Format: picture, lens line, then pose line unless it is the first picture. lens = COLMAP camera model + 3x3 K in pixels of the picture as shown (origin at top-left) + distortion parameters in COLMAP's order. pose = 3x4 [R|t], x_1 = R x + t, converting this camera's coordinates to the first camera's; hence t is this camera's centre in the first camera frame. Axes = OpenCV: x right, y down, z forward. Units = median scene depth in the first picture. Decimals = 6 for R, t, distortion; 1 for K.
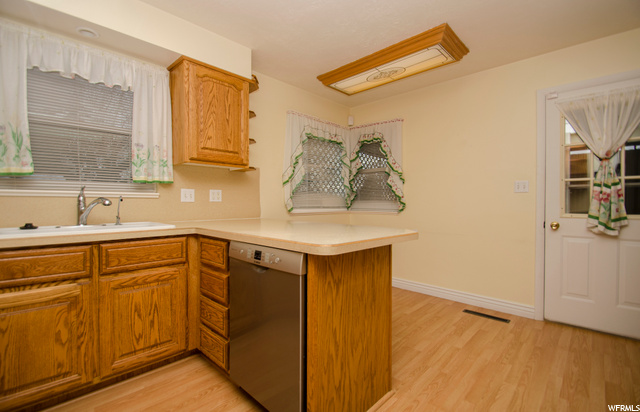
lens RADIAL K [[291.3, 0, 320.0], [0, 291.3, 206.0], [0, 0, 1]] dist [-0.000011, -0.000055]
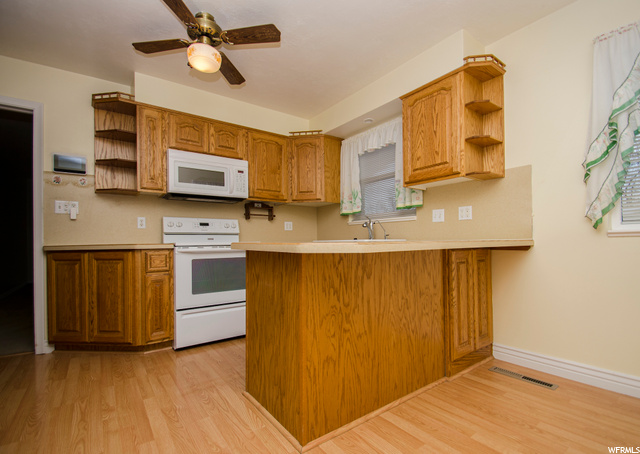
lens RADIAL K [[297.7, 0, 320.6], [0, 297.7, 241.5], [0, 0, 1]] dist [-0.000570, -0.000014]
pose [[-0.170372, -0.000627, -0.985380, 0.742079], [-0.003179, 0.999995, -0.000087, 0.064218], [0.985375, 0.003118, -0.170373, 0.863794]]
